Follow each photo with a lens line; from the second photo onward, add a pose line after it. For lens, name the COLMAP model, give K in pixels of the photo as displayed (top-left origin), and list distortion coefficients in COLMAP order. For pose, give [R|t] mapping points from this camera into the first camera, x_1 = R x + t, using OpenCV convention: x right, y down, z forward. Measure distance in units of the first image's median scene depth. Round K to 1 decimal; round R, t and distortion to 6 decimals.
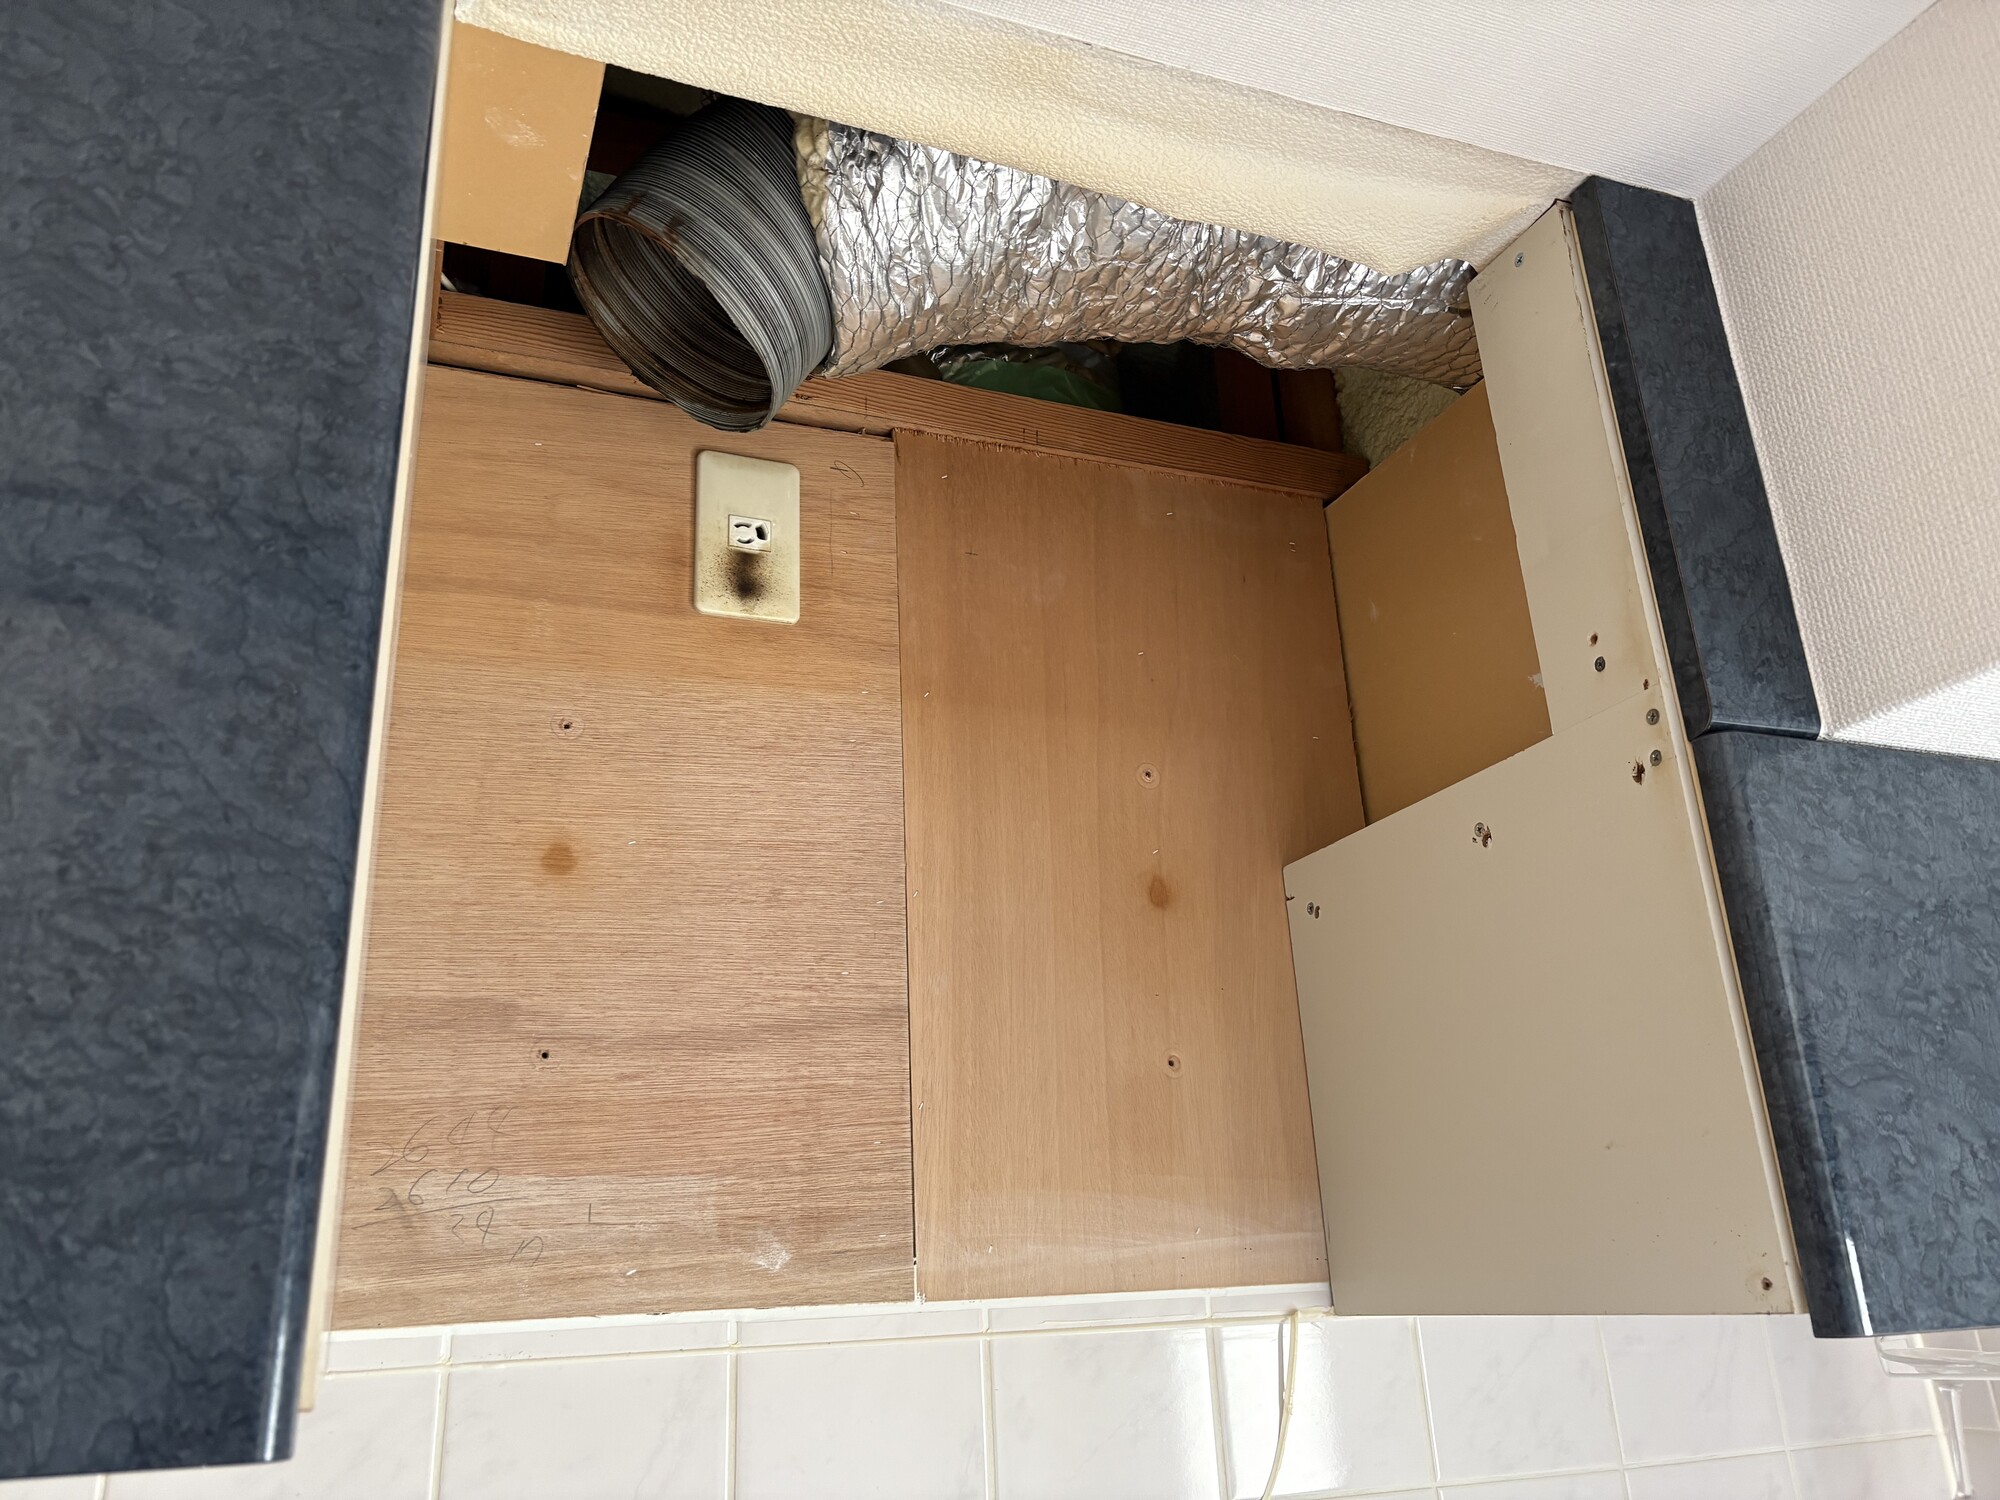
lens RADIAL K [[1498.1, 0, 999.4], [0, 1498.1, 746.4], [0, 0, 1]] dist [0.022896, -0.025166]
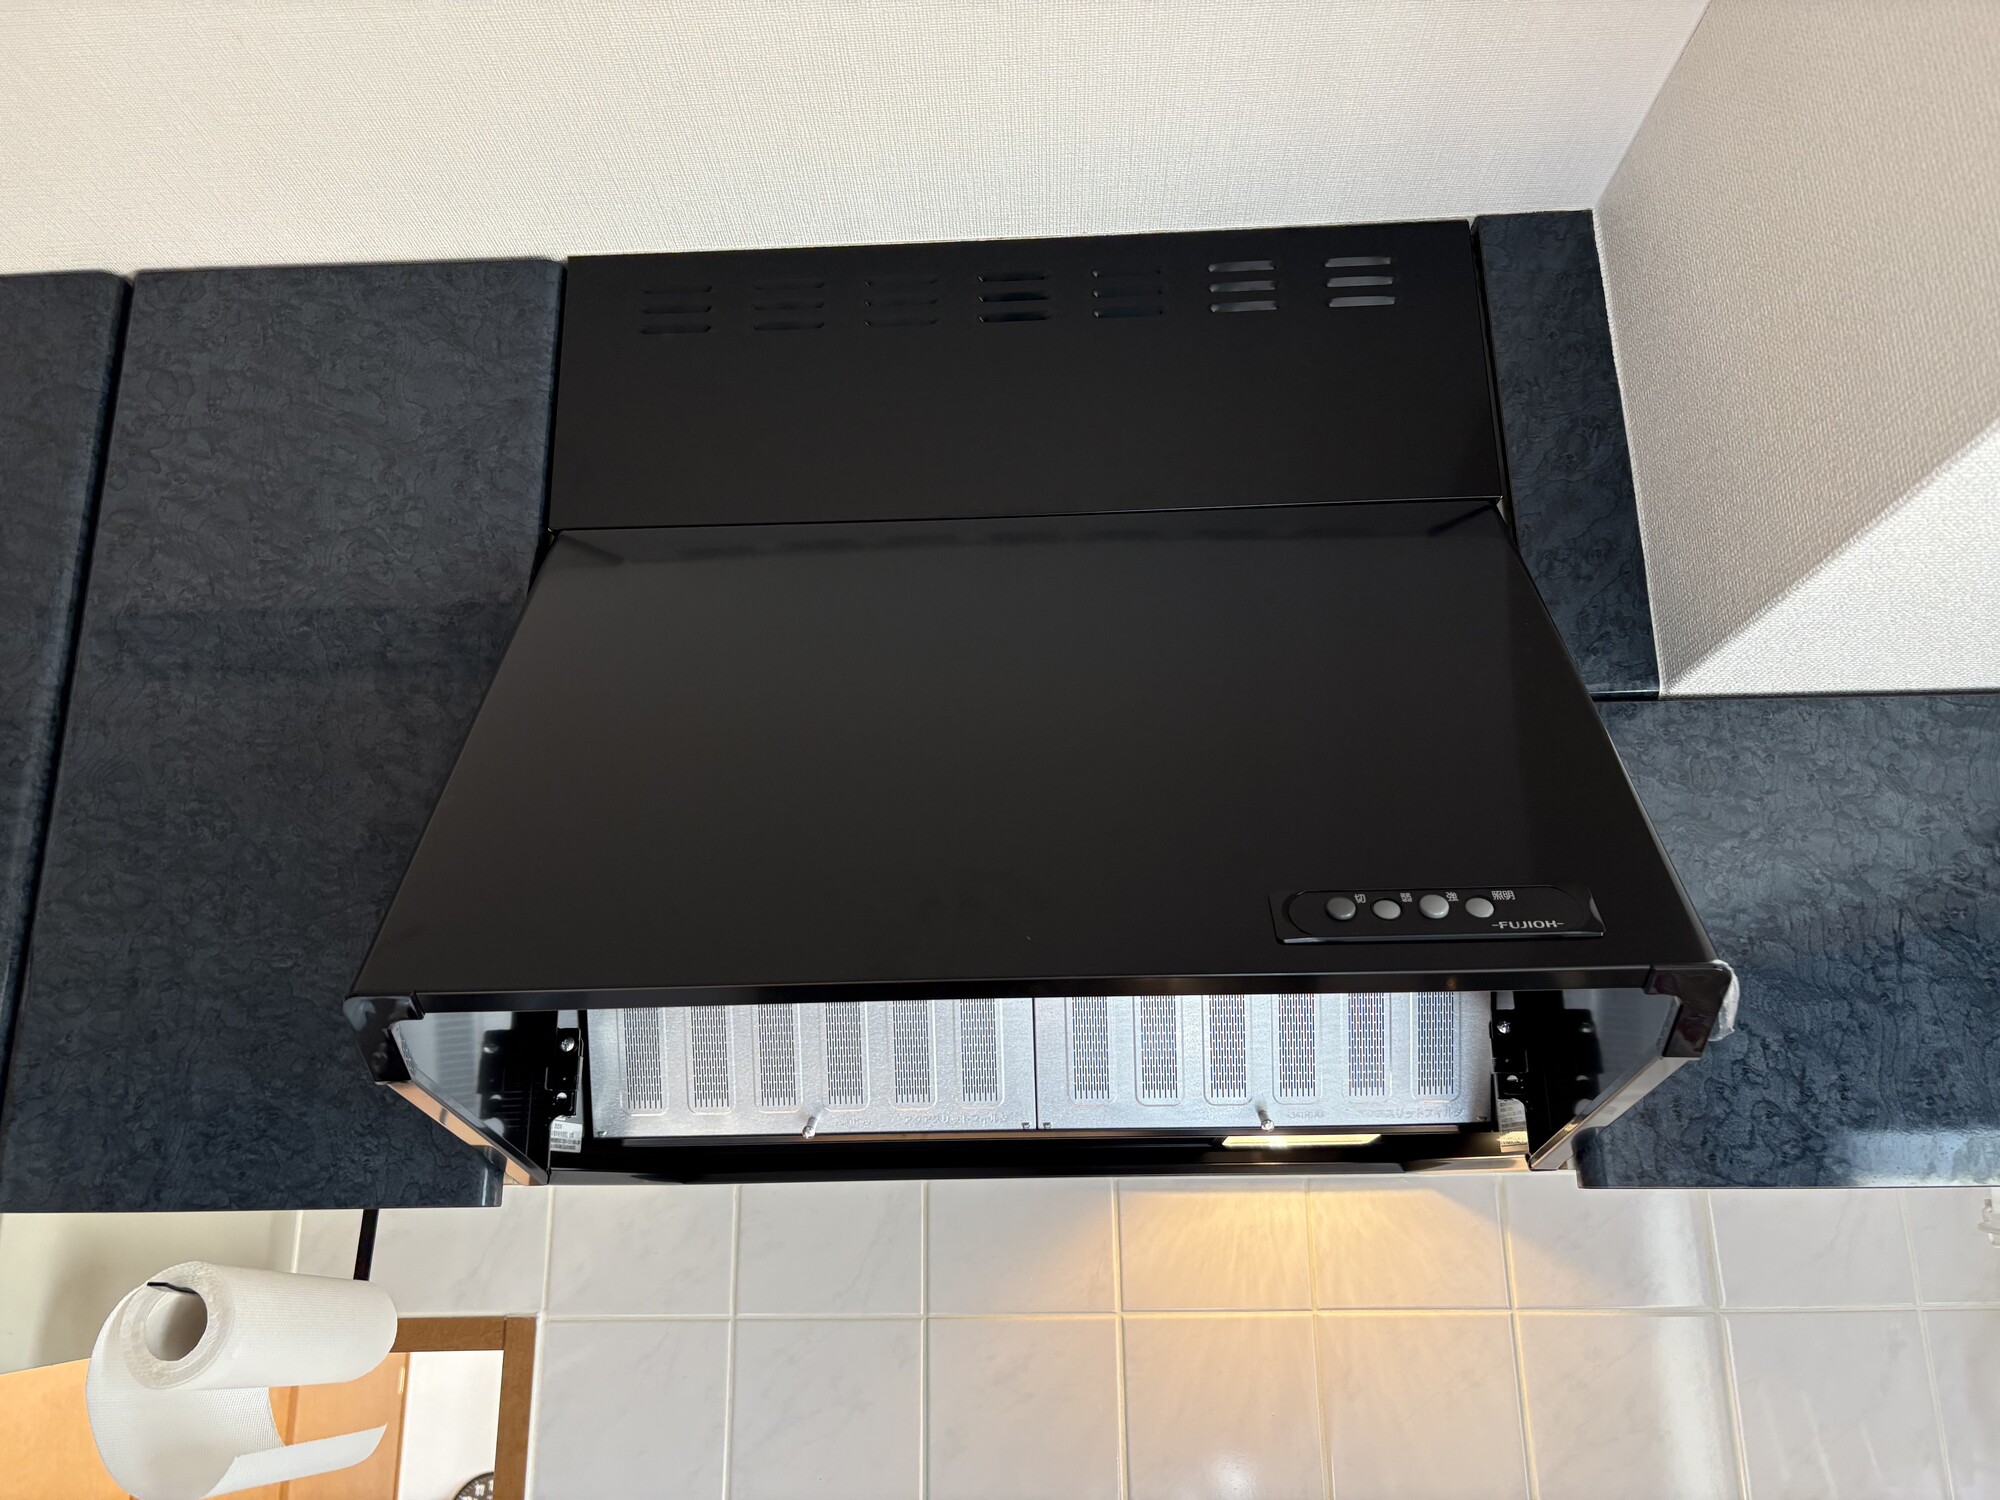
lens RADIAL K [[1498.1, 0, 1002.8], [0, 1498.1, 747.8], [0, 0, 1]] dist [0.022896, -0.025166]
pose [[0.917523, -0.078013, -0.389955, 0.765721], [0.110372, 0.992002, 0.061236, -0.134751], [0.382059, -0.099225, 0.918796, -0.393429]]
